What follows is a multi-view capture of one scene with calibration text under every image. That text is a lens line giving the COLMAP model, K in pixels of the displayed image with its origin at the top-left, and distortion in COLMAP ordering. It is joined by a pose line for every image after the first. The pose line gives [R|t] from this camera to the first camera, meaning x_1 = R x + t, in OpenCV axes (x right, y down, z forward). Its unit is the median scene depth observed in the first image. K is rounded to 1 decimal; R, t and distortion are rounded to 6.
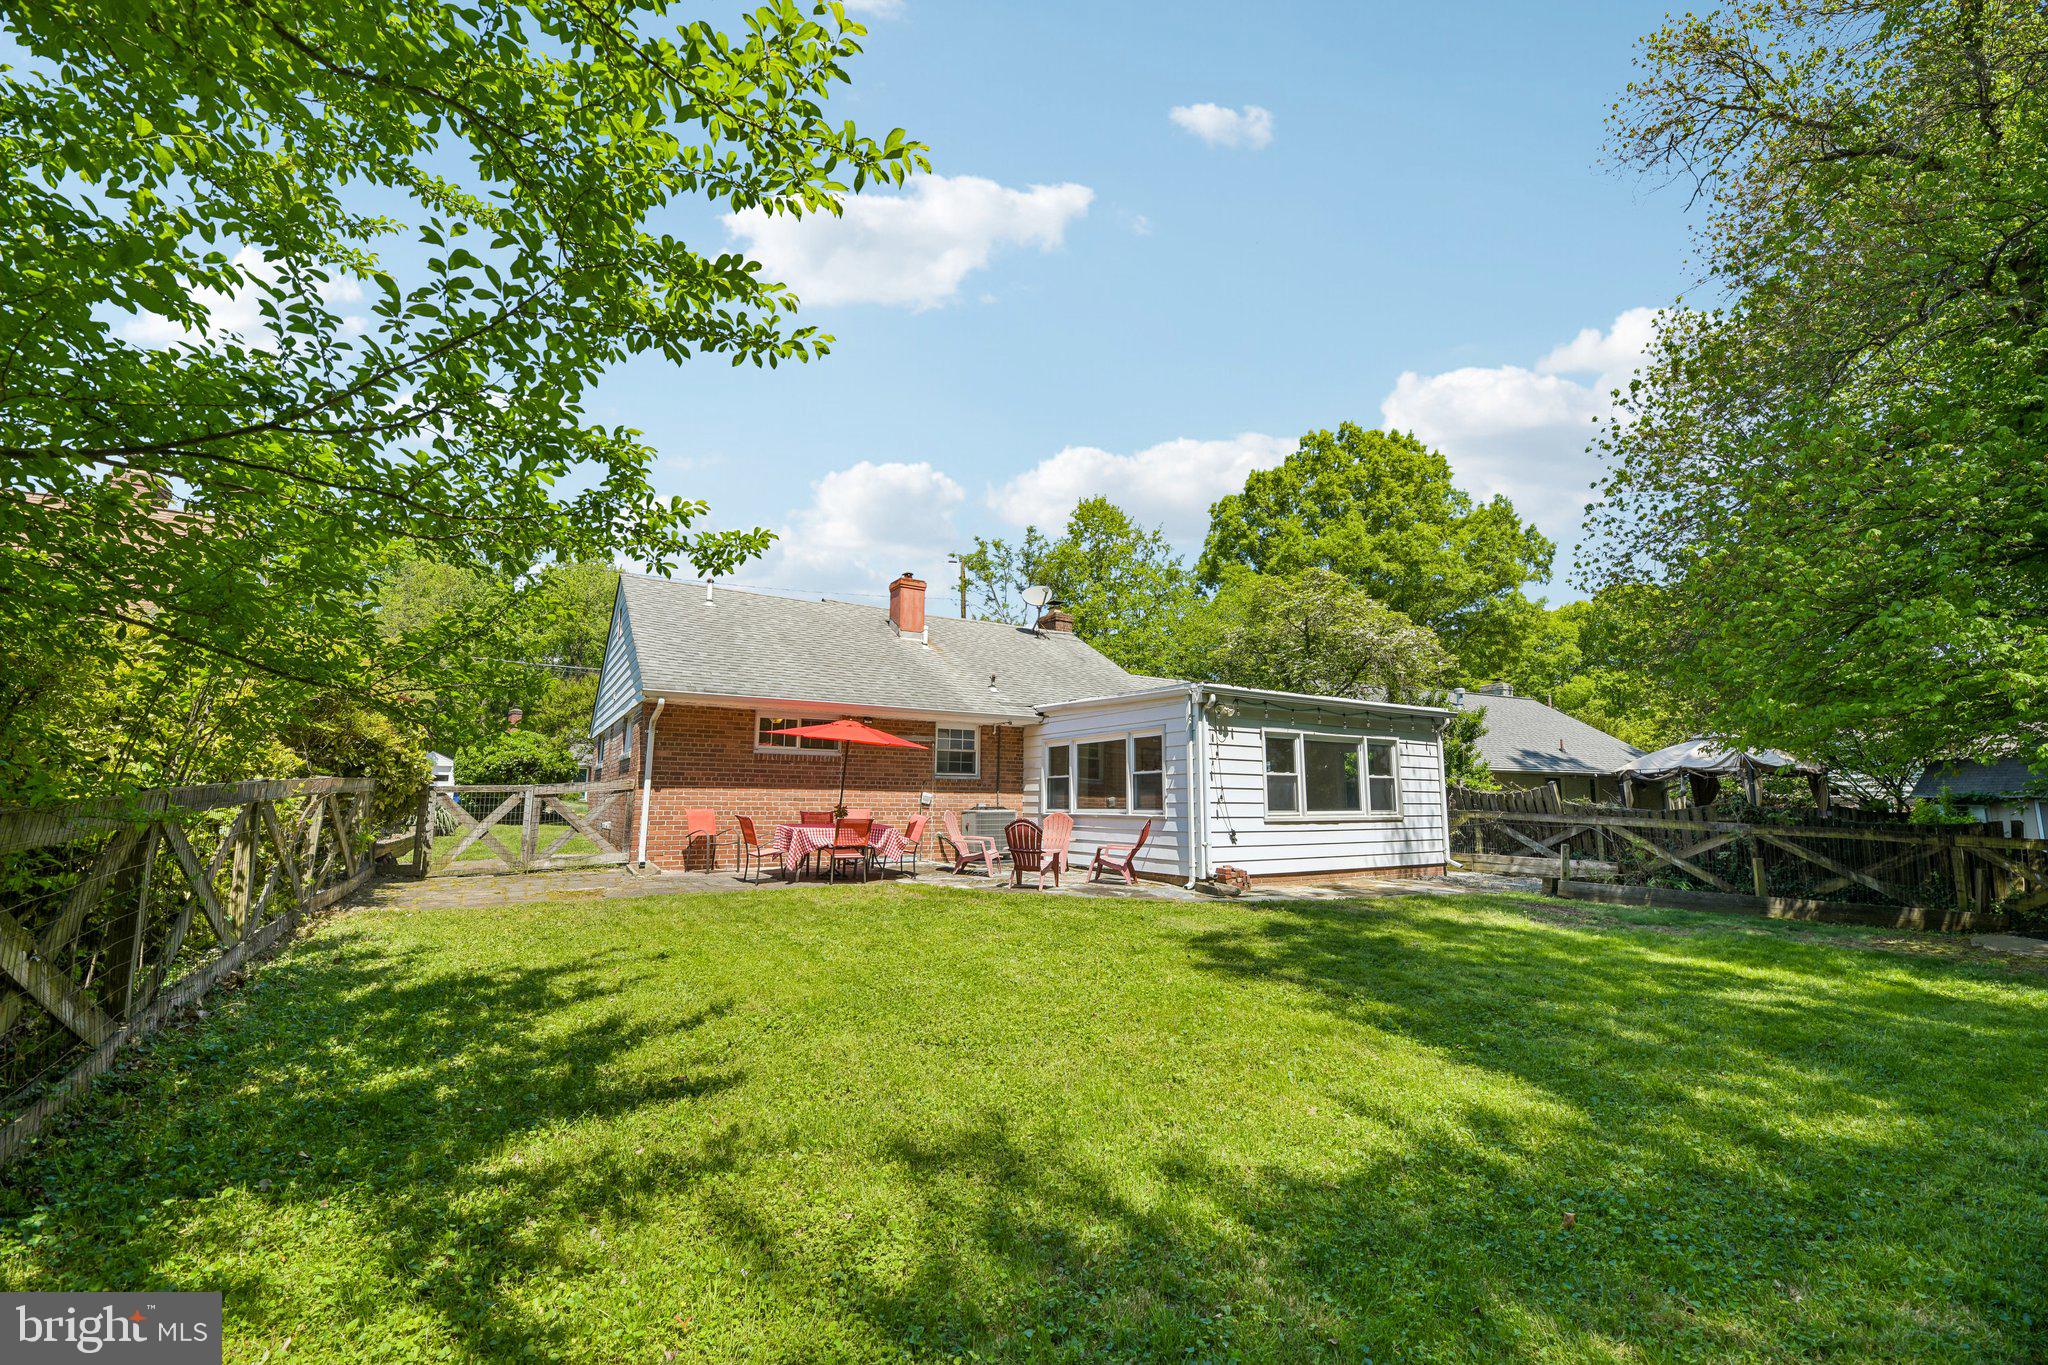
lens RADIAL K [[833.2, 0, 1024.0], [0, 833.2, 682.5], [0, 0, 1]] dist [-0.000302, -0.000092]
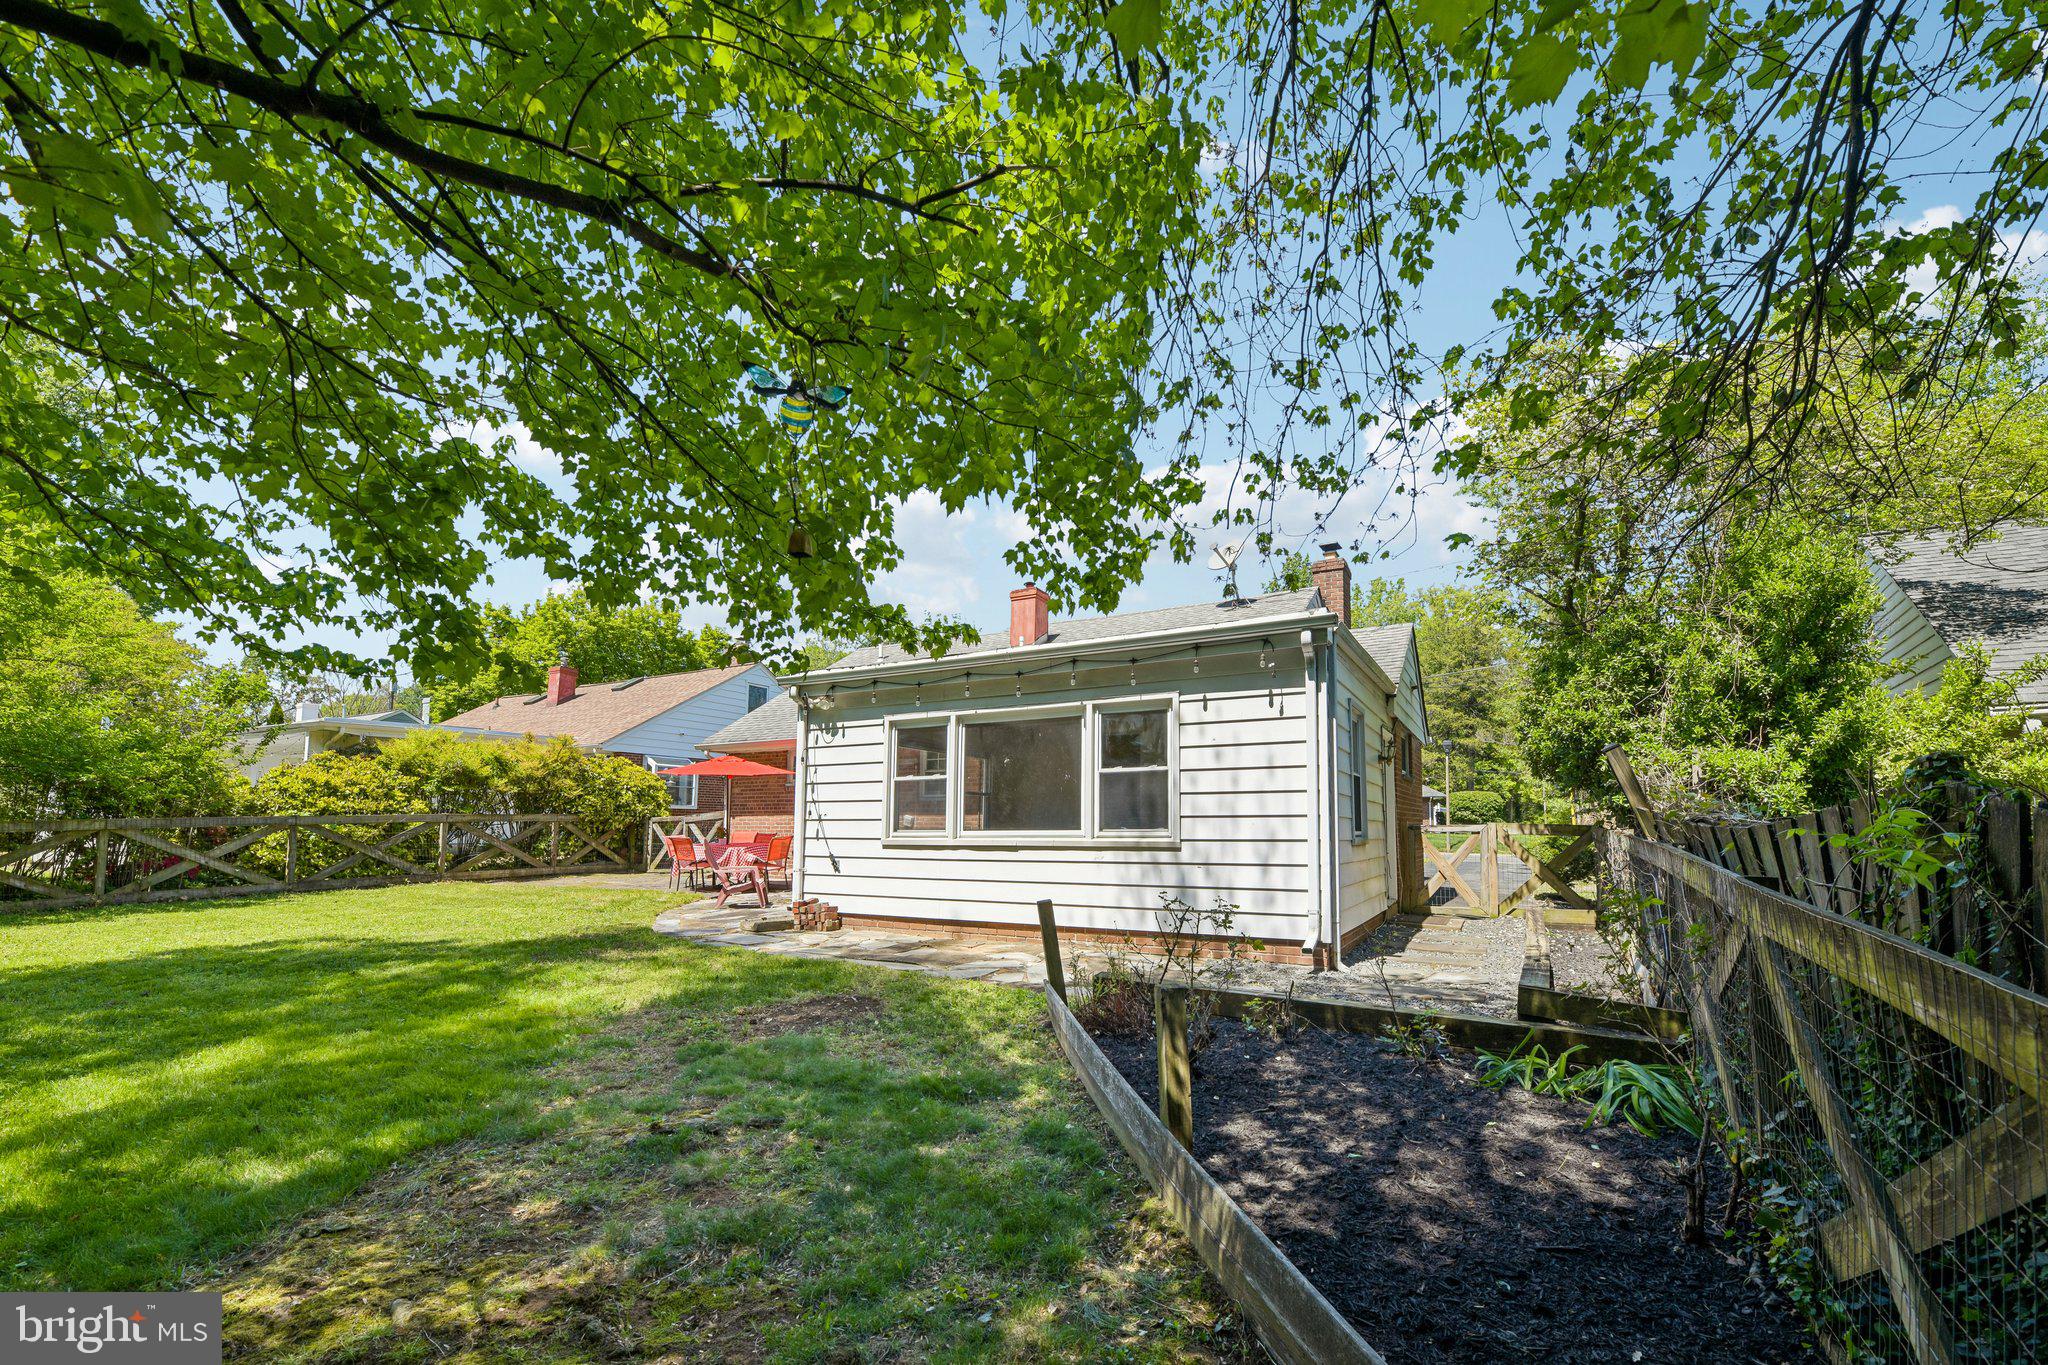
lens RADIAL K [[850.8, 0, 1037.9], [0, 850.8, 770.6], [0, 0, 1]] dist [-0.000081, 0.000047]
pose [[0.486121, -0.066747, -0.871339, 0.890858], [0.127333, 0.991848, -0.004939, 0.108858], [0.864565, -0.108549, 0.490657, 0.669030]]
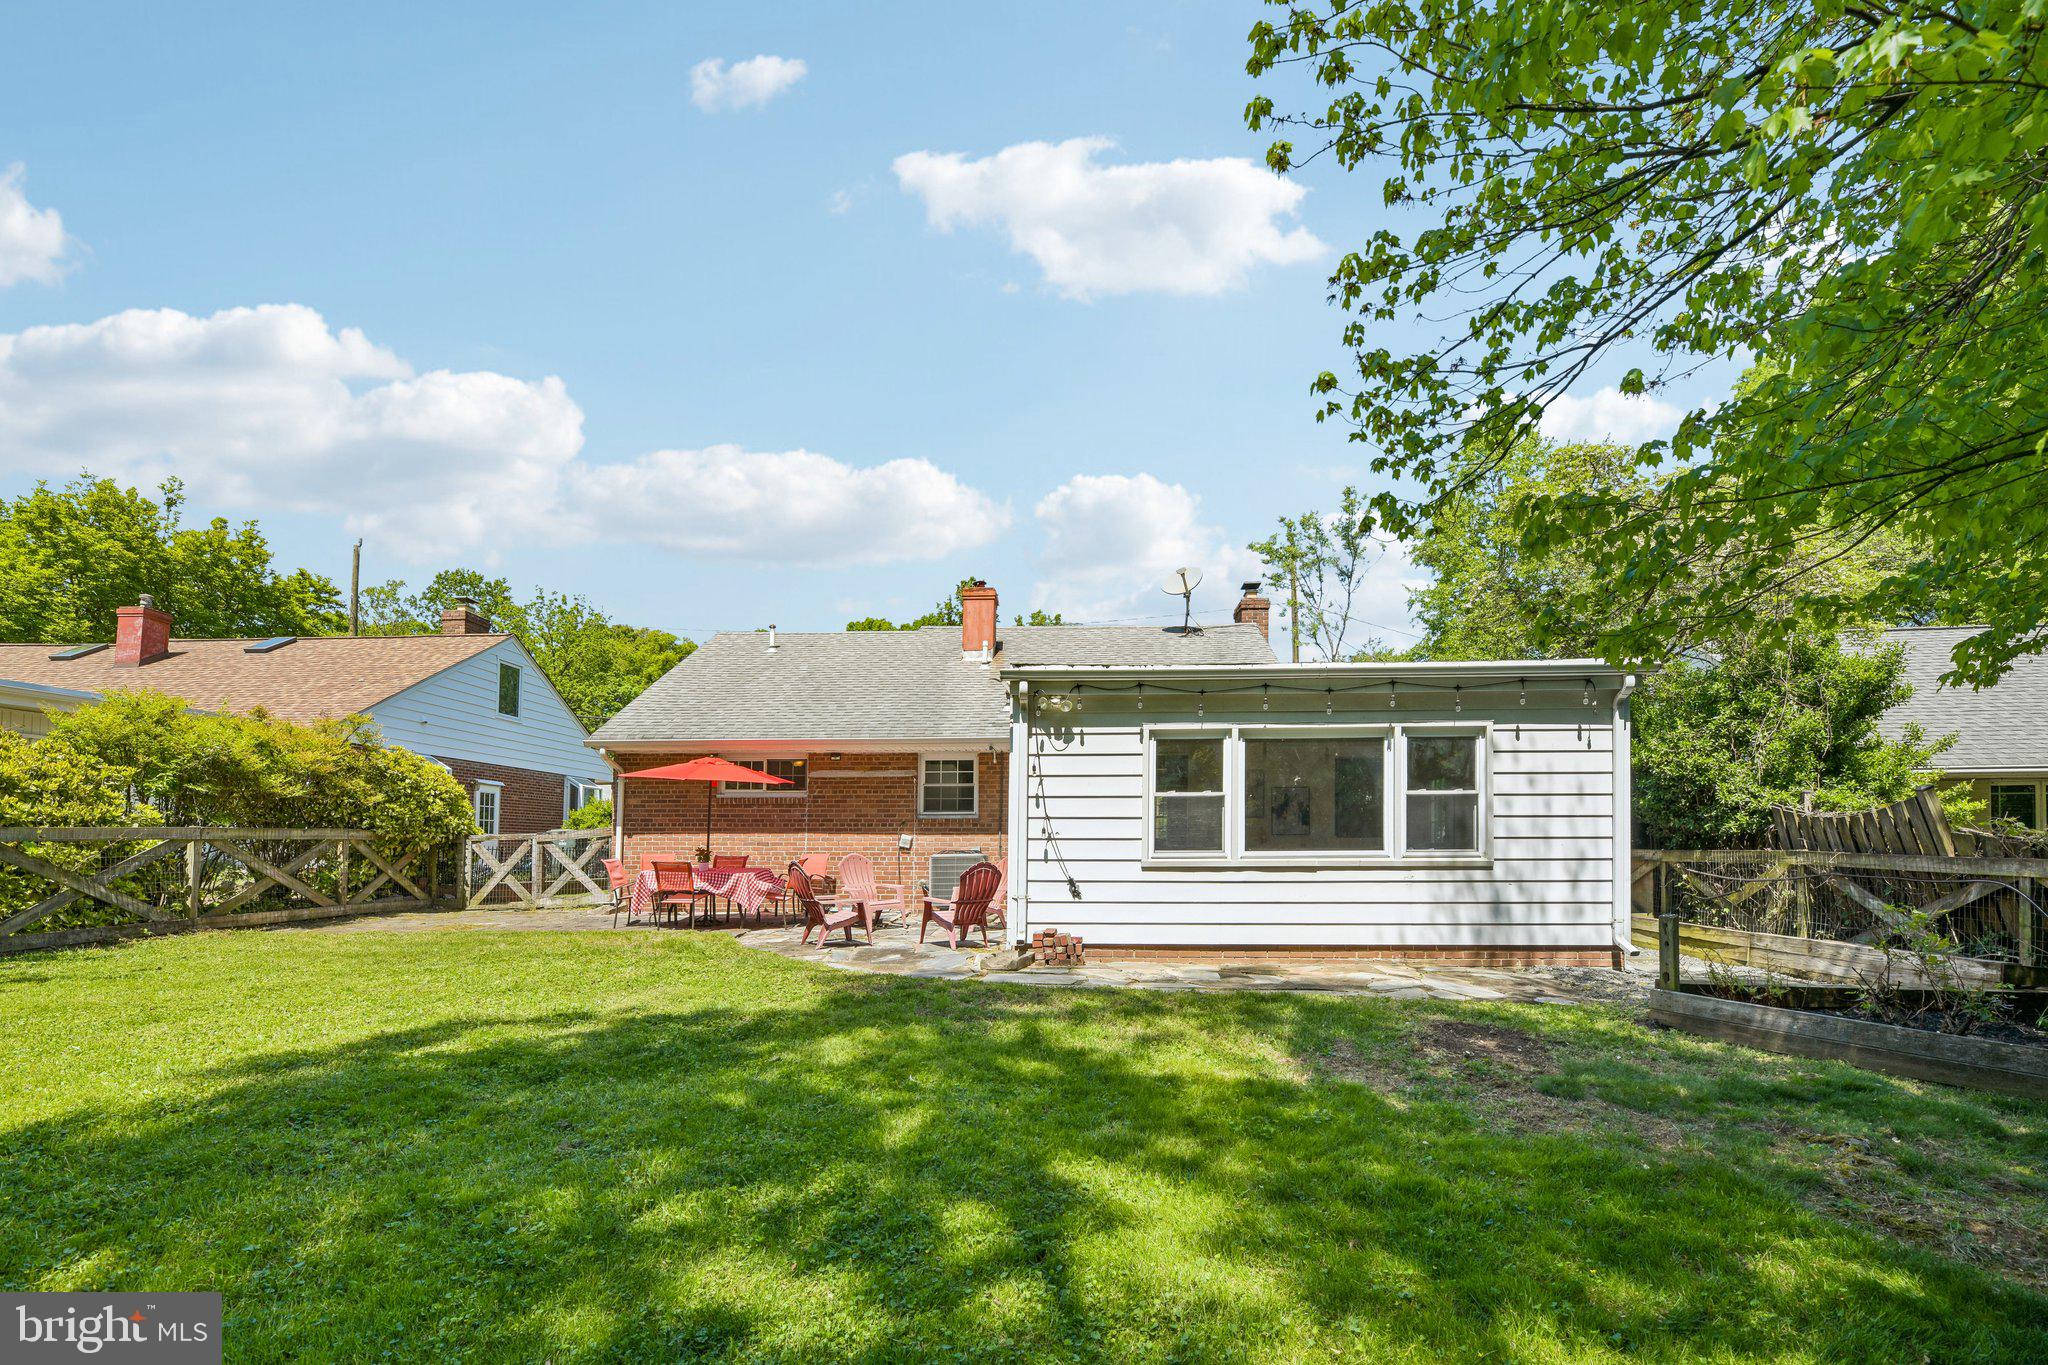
lens RADIAL K [[897.3, 0, 1035.5], [0, 897.3, 823.4], [0, 0, 1]] dist [-0.007829, -0.000139]
pose [[0.813697, -0.026526, -0.580683, 0.560662], [0.088278, 0.993010, 0.078341, 0.061568], [0.574546, -0.115007, 0.810352, 0.335235]]
